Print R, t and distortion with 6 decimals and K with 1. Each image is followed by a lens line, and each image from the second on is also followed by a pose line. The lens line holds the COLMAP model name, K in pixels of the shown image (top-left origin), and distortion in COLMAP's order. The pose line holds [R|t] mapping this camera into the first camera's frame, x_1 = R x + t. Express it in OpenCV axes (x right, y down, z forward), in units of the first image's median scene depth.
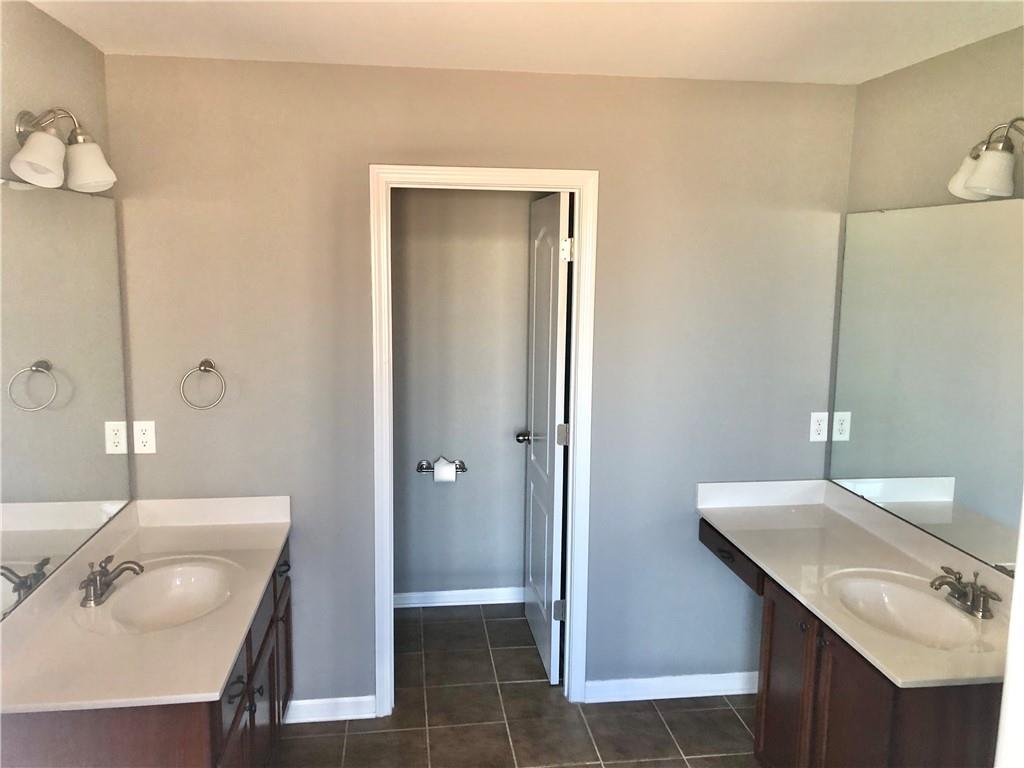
lens RADIAL K [[836.7, 0, 510.8], [0, 836.7, 383.1], [0, 0, 1]] dist [0.007959, 0.005495]
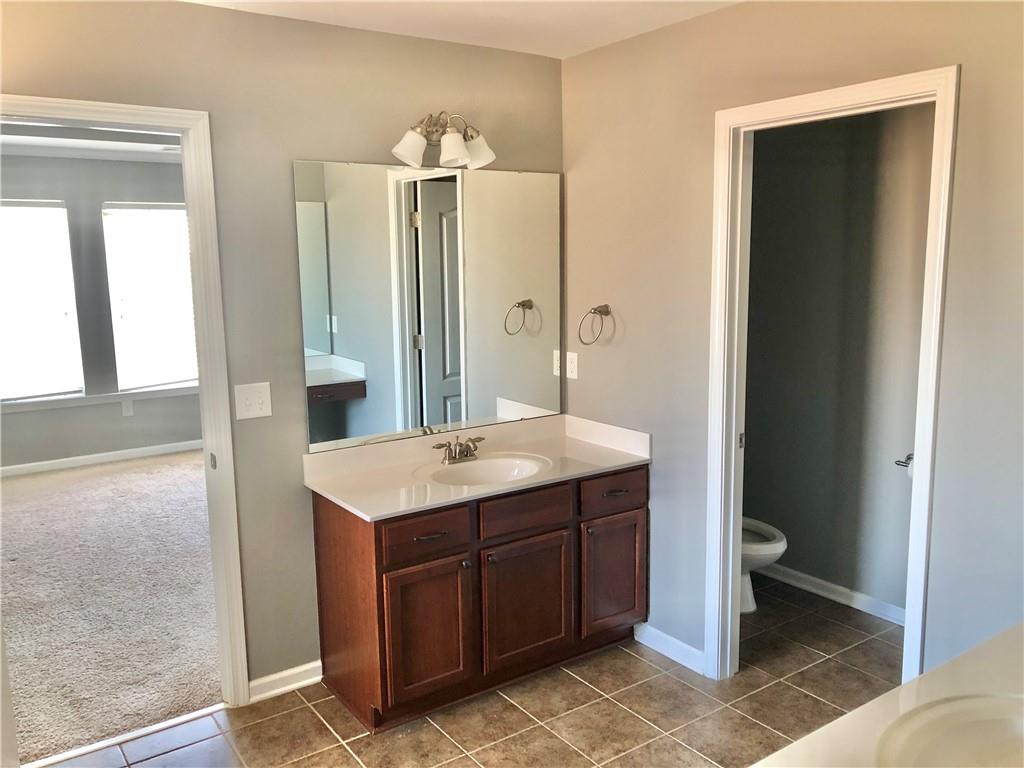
lens RADIAL K [[836.7, 0, 510.0], [0, 836.7, 381.5], [0, 0, 1]] dist [0.007959, 0.005495]
pose [[0.453895, 0.115392, -0.883552, 0.619213], [-0.111645, 0.991130, 0.072088, 0.009946], [0.884033, 0.065924, 0.462752, 0.345259]]
